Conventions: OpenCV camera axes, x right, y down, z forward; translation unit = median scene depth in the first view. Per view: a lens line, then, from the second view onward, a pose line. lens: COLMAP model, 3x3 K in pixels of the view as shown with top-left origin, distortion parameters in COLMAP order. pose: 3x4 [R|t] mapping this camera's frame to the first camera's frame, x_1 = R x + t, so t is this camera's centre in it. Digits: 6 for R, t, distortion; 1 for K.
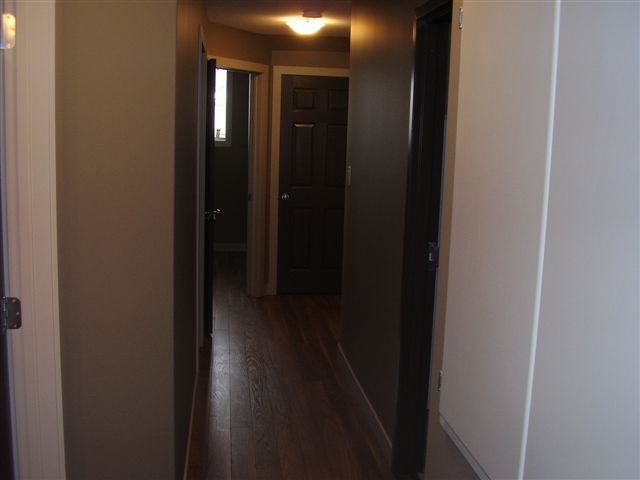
lens RADIAL K [[743.7, 0, 320.0], [0, 743.7, 240.0], [0, 0, 1]] dist [-0.129189, 0.054871]
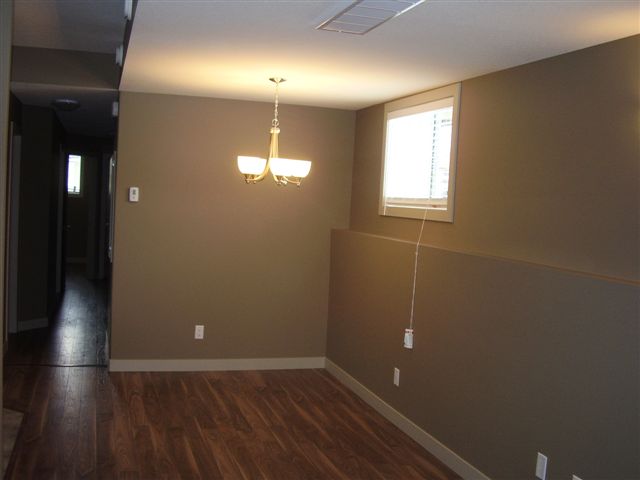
lens RADIAL K [[743.7, 0, 320.0], [0, 743.7, 240.0], [0, 0, 1]] dist [-0.129189, 0.054871]
pose [[0.981656, 0.003361, 0.190630, 0.105471], [0.013044, 0.996318, -0.084734, 0.134181], [-0.190212, 0.085666, 0.977998, -0.749340]]
